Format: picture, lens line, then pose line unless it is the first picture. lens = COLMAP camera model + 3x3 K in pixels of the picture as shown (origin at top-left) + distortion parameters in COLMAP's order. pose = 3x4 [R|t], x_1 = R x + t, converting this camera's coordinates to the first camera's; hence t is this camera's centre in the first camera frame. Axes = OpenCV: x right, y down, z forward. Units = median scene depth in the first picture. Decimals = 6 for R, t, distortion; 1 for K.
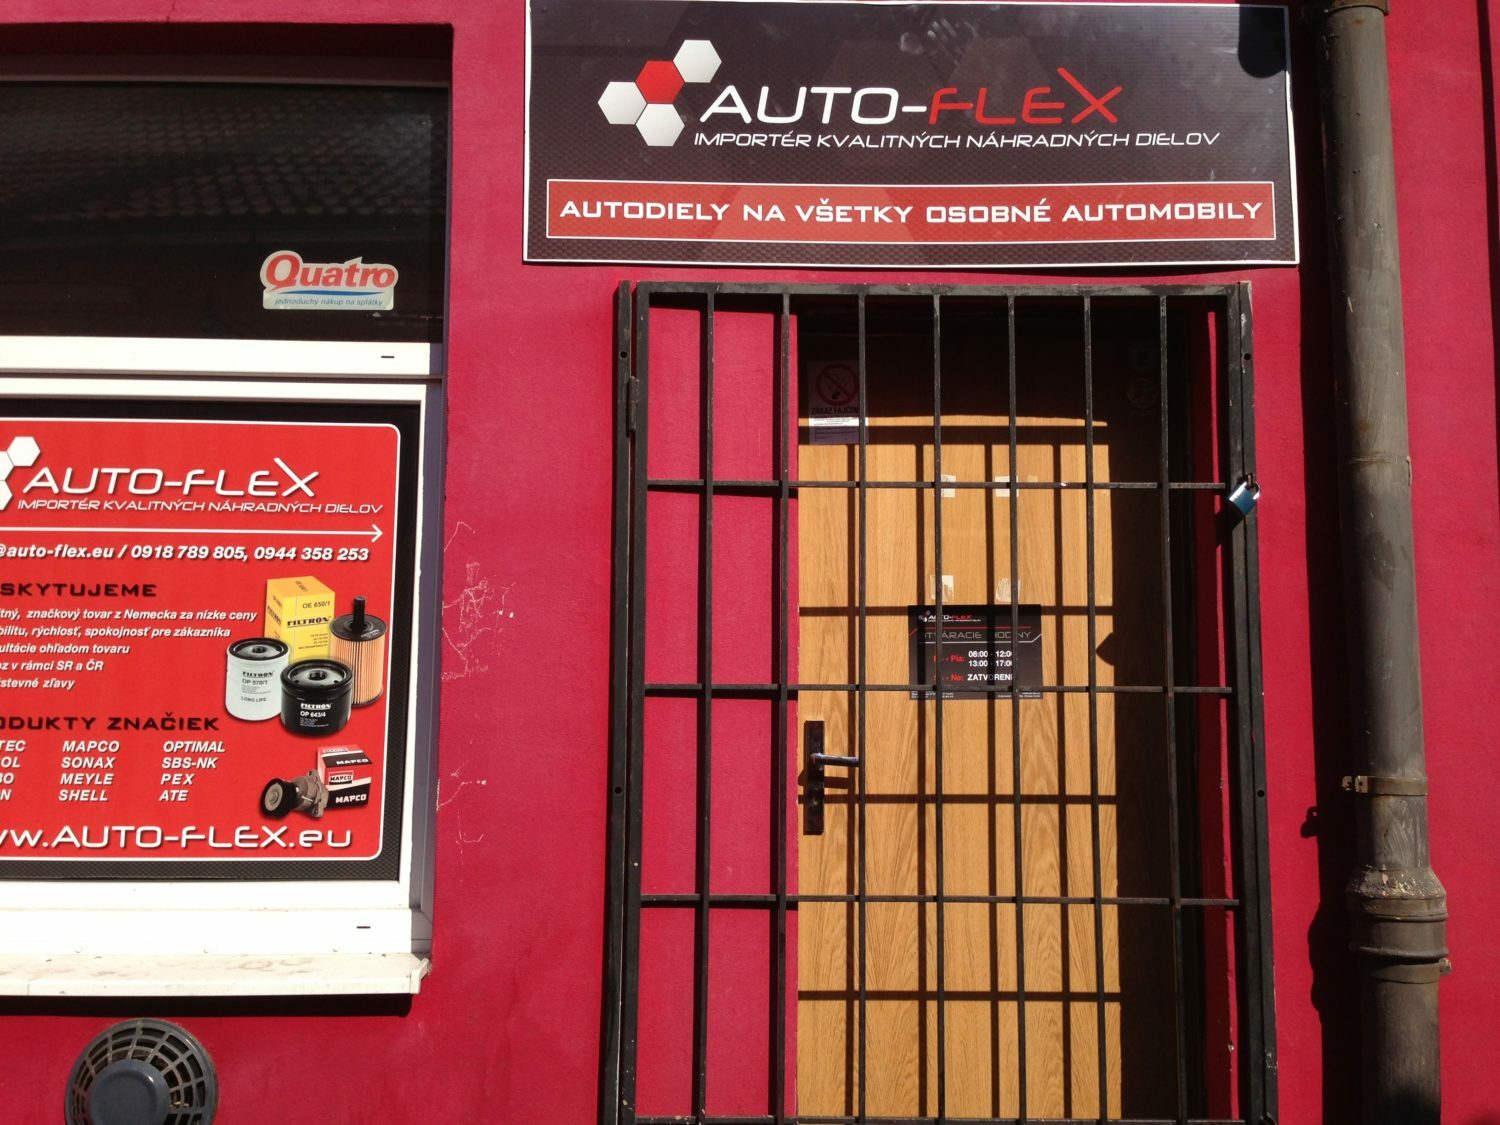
lens RADIAL K [[1415.6, 0, 750.0], [0, 1415.6, 562.5], [0, 0, 1]] dist [0.062722, -0.008165]
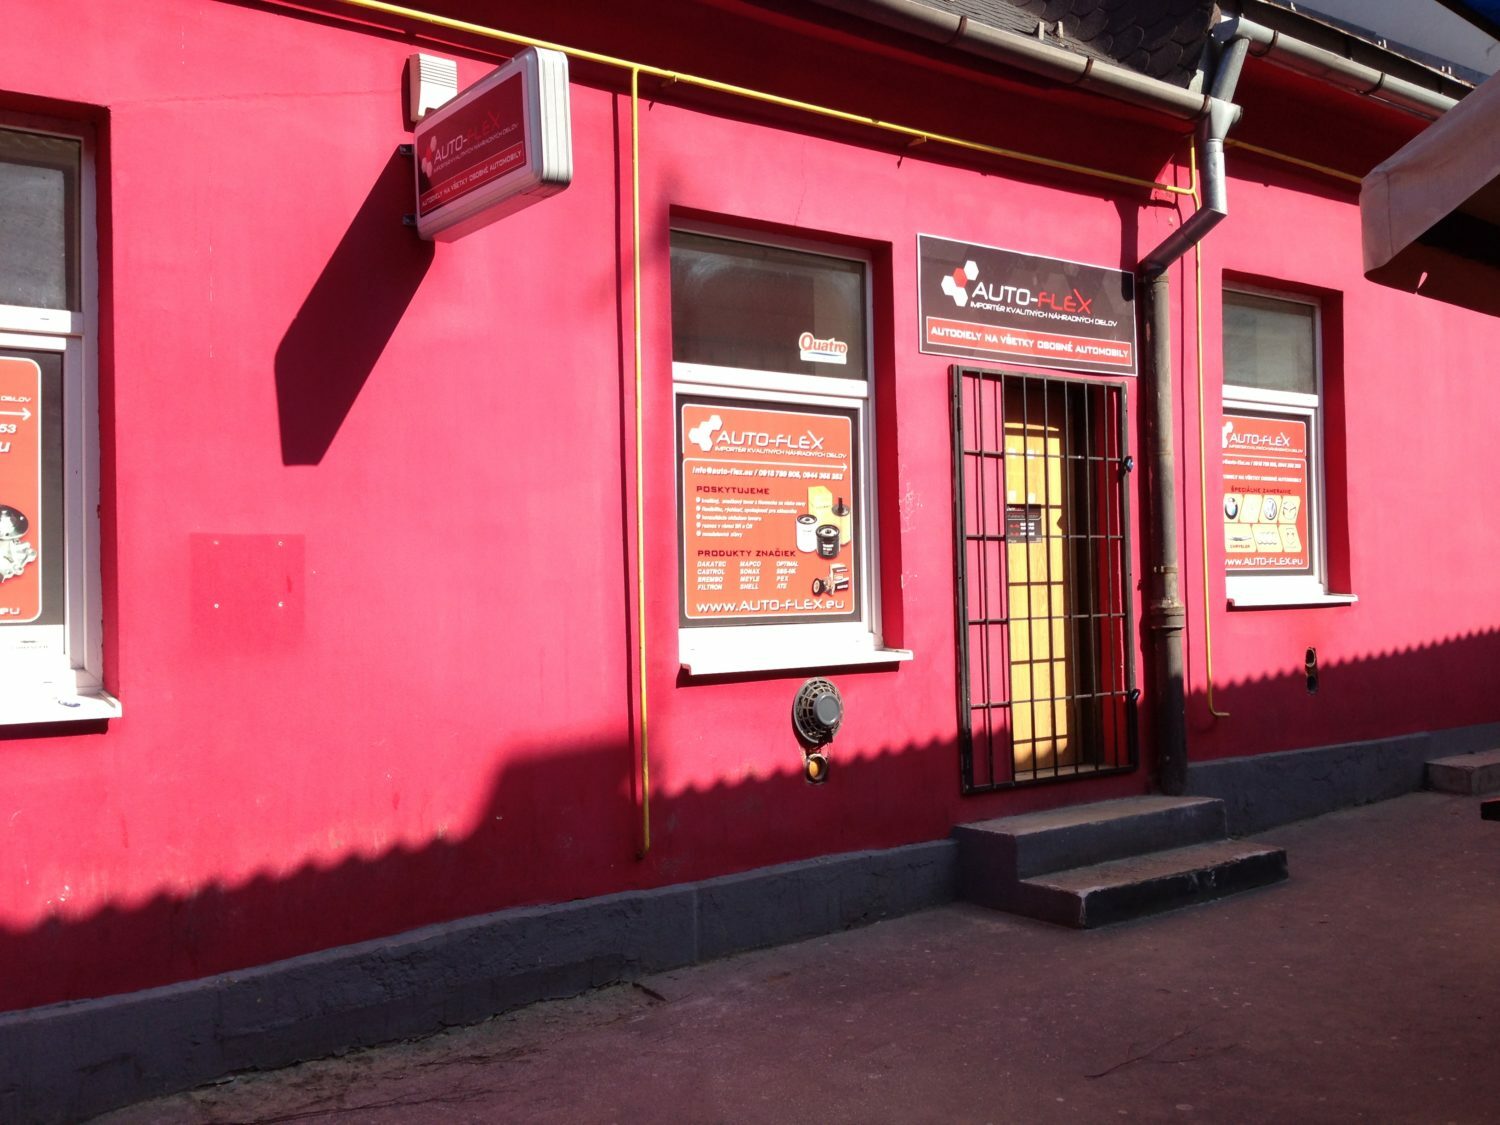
lens RADIAL K [[1415.6, 0, 750.0], [0, 1415.6, 562.5], [0, 0, 1]] dist [0.062722, -0.008165]
pose [[0.806626, -0.010159, 0.590975, -1.705601], [-0.030054, 0.997854, 0.058173, 0.003437], [-0.590298, -0.064685, 0.804589, -0.694851]]
